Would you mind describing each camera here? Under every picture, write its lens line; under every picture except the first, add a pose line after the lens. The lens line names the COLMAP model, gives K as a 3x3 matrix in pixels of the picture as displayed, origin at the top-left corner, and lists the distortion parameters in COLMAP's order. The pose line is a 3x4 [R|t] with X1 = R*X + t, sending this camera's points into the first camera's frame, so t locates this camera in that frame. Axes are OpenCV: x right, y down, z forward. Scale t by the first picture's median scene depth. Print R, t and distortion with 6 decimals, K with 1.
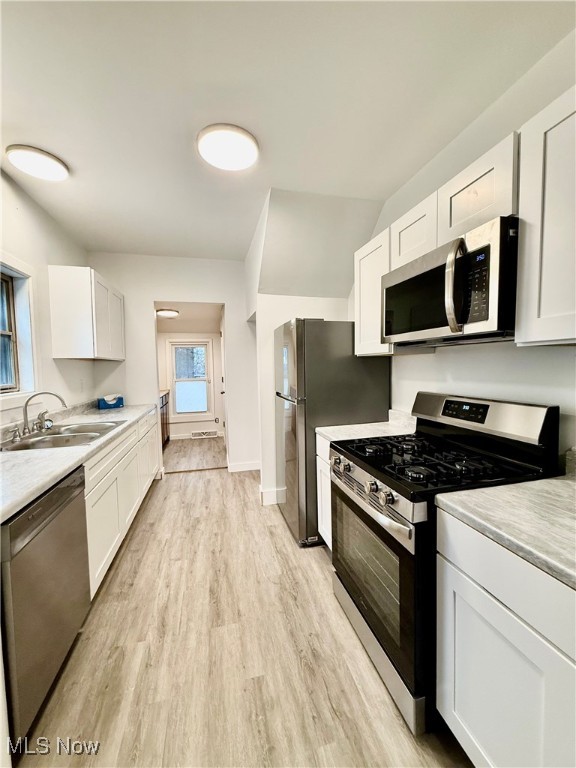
lens RADIAL K [[306.8, 0, 291.0], [0, 306.8, 380.9], [0, 0, 1]] dist [-0.000877, -0.000147]
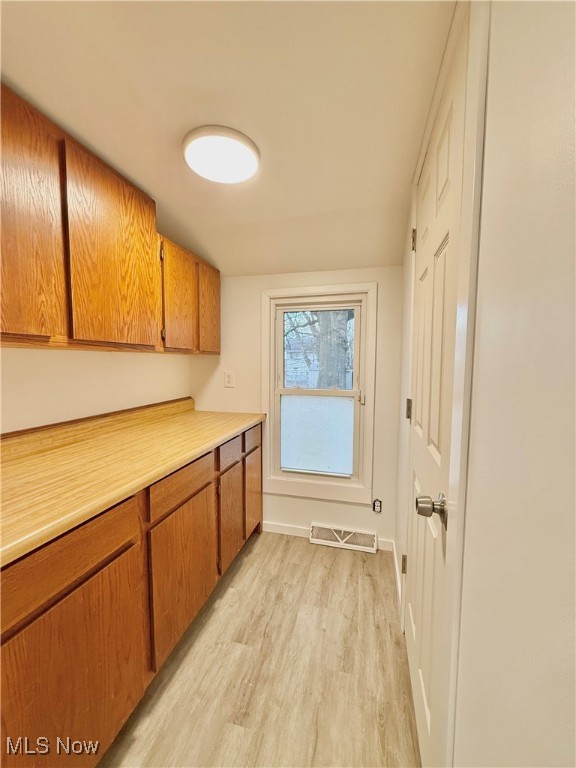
lens RADIAL K [[306.8, 0, 287.7], [0, 306.8, 384.4], [0, 0, 1]] dist [-0.000877, -0.000147]
pose [[0.870857, 0.059030, -0.487979, -0.301941], [-0.044590, 0.998157, 0.041169, -0.054188], [0.489509, -0.014094, 0.871884, 1.155705]]
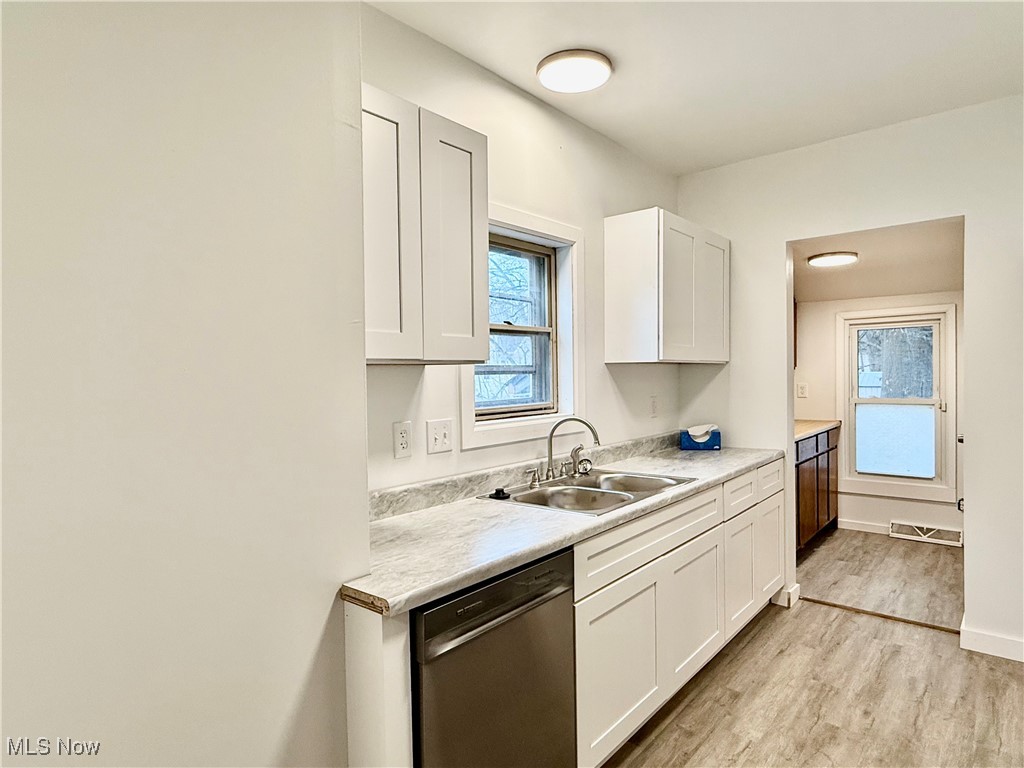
lens RADIAL K [[590.3, 0, 511.4], [0, 590.3, 382.8], [0, 0, 1]] dist [0.006310, -0.003007]
pose [[0.574786, 0.021689, -0.818016, 0.094256], [-0.035835, 0.999357, 0.001318, -0.023158], [0.817519, 0.028556, 0.575193, 0.112766]]
